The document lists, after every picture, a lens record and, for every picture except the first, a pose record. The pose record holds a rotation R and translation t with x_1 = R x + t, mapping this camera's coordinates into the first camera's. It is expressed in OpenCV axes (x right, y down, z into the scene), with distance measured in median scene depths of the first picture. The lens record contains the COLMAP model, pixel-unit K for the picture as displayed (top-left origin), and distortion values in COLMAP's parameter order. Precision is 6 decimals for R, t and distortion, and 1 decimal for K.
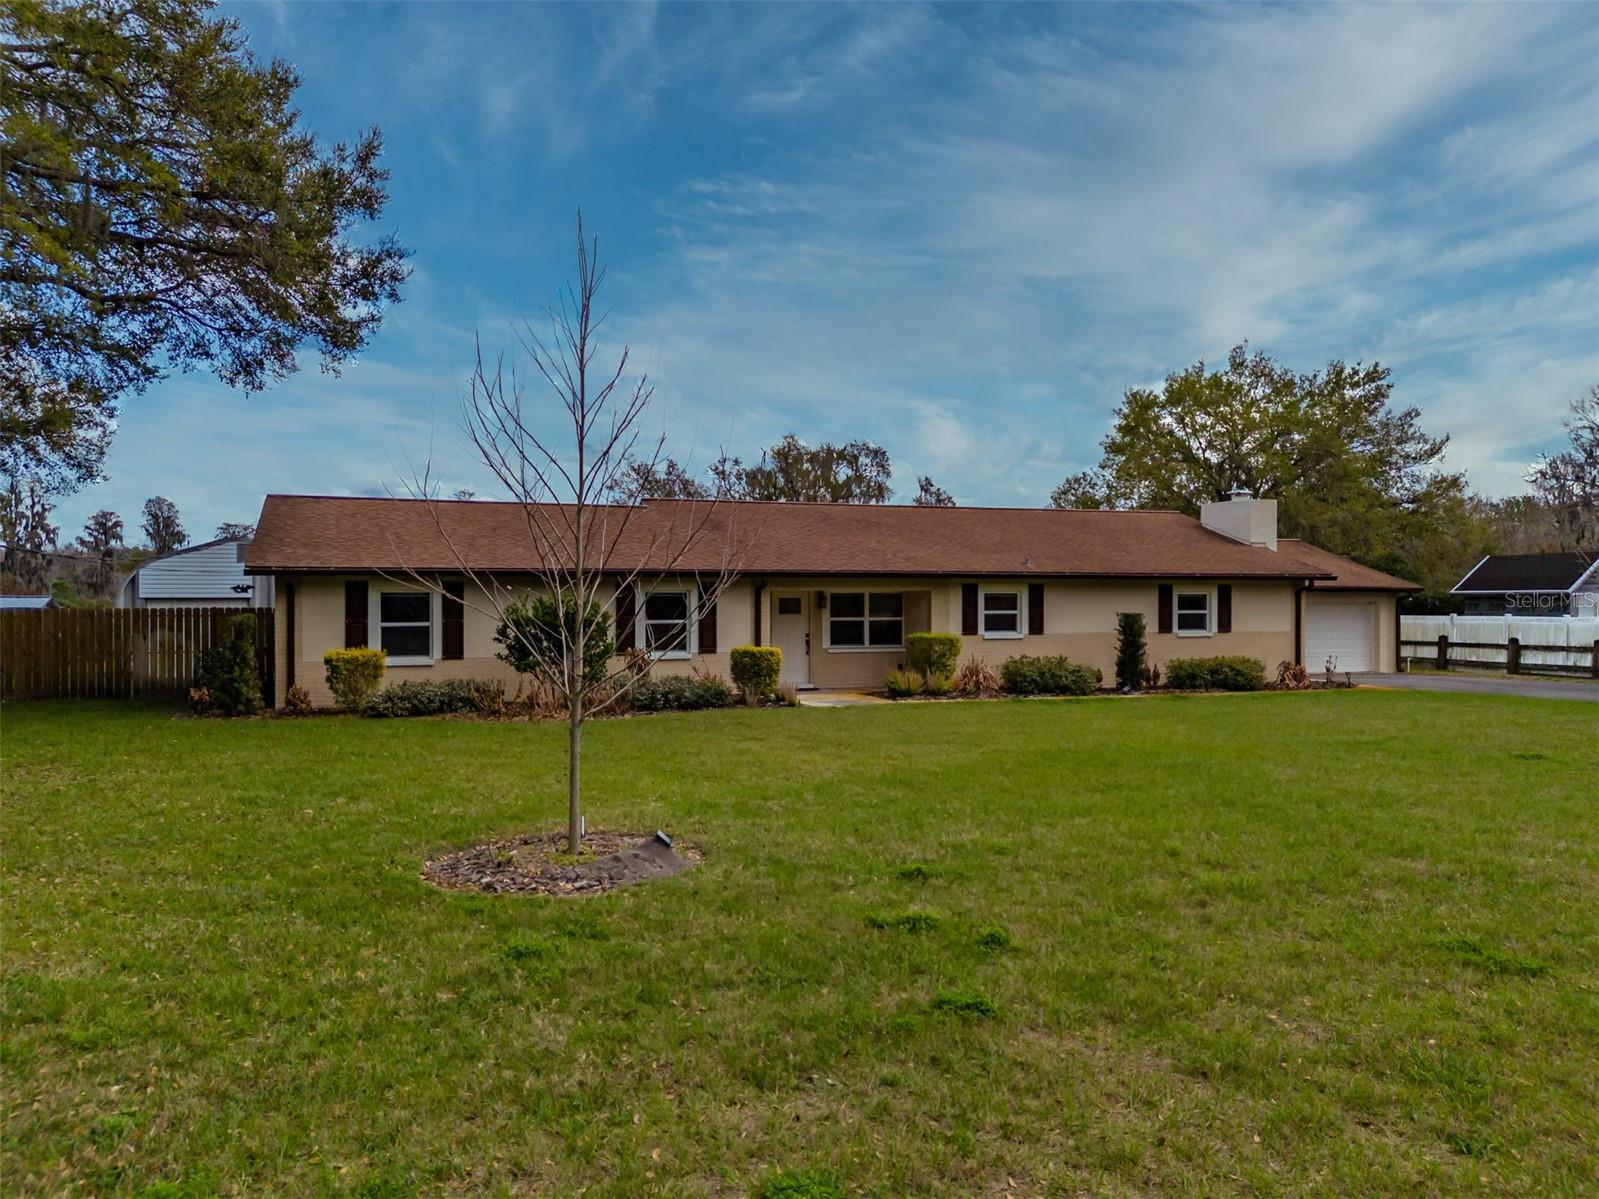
lens RADIAL K [[1159.2, 0, 799.5], [0, 1159.2, 599.5], [0, 0, 1]] dist [0.105259, -0.107036]
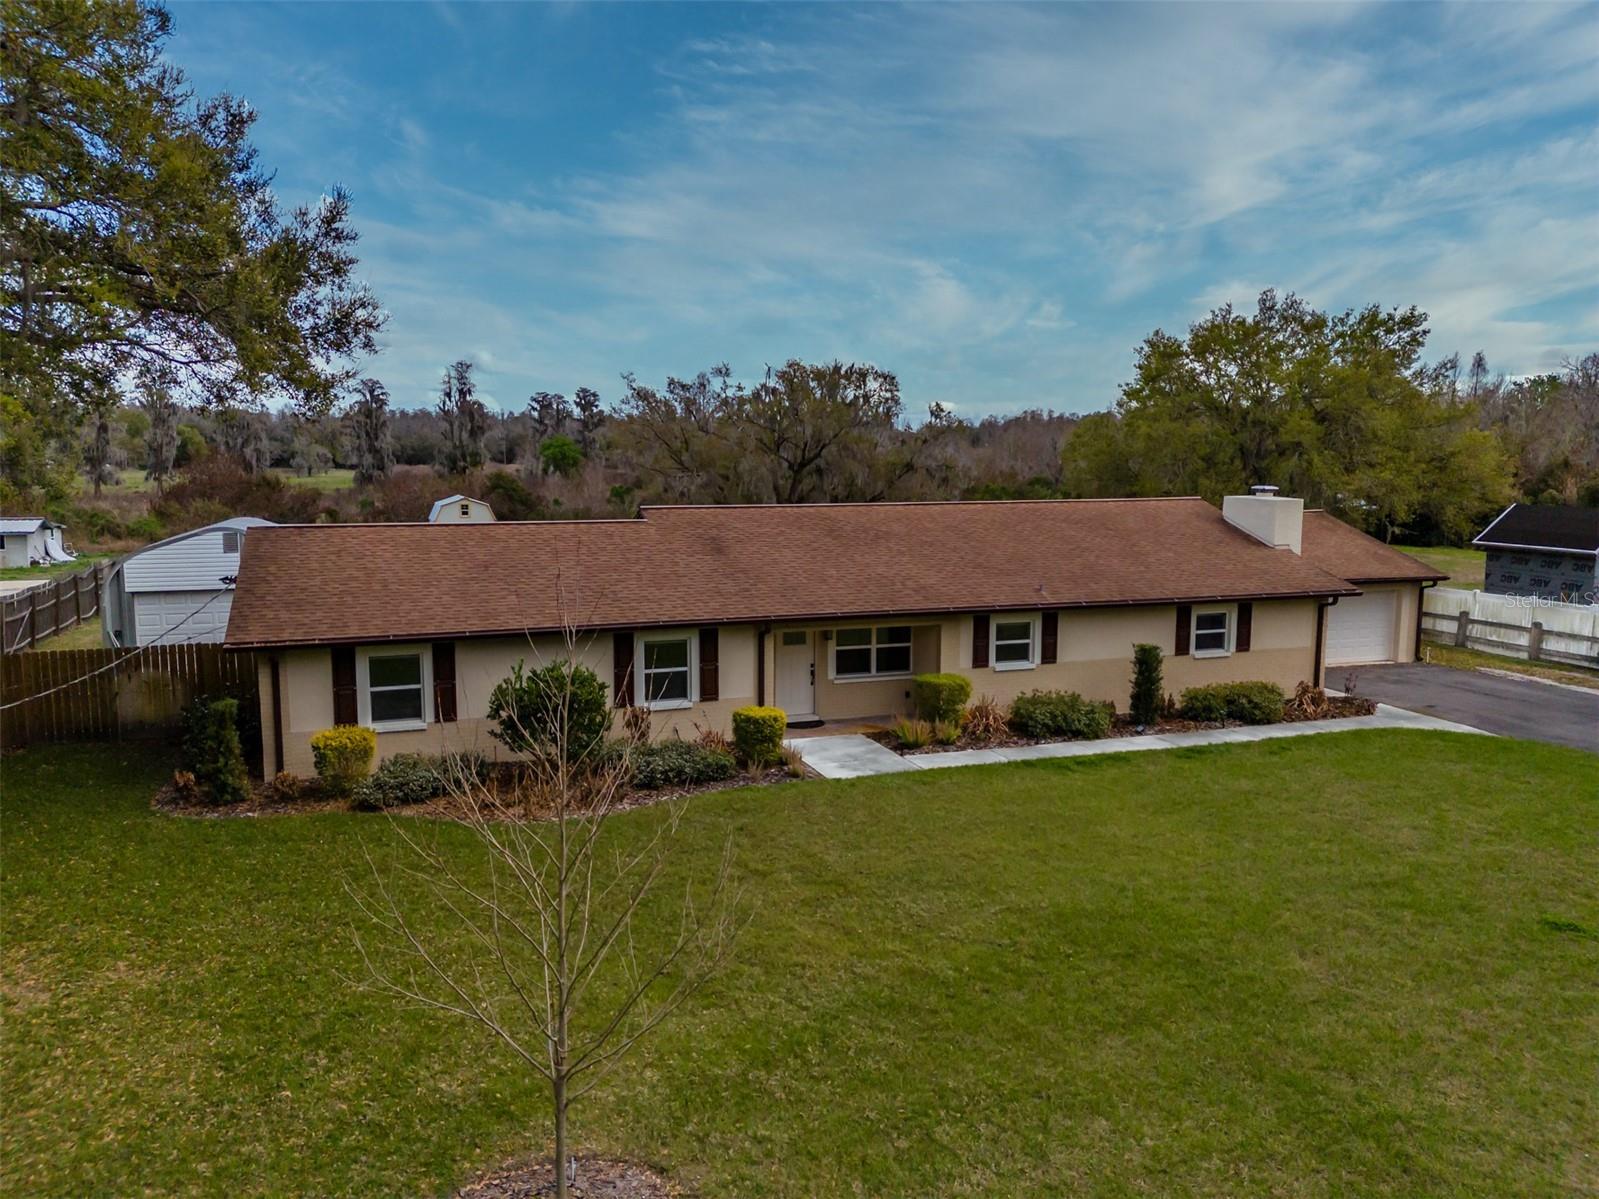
lens RADIAL K [[1159.2, 0, 799.5], [0, 1159.2, 599.5], [0, 0, 1]] dist [0.105259, -0.107036]
pose [[0.999984, 0.004265, -0.003845, -0.000495], [-0.003755, 0.992244, 0.124250, -0.143988], [0.004345, -0.124233, 0.992244, 0.044295]]
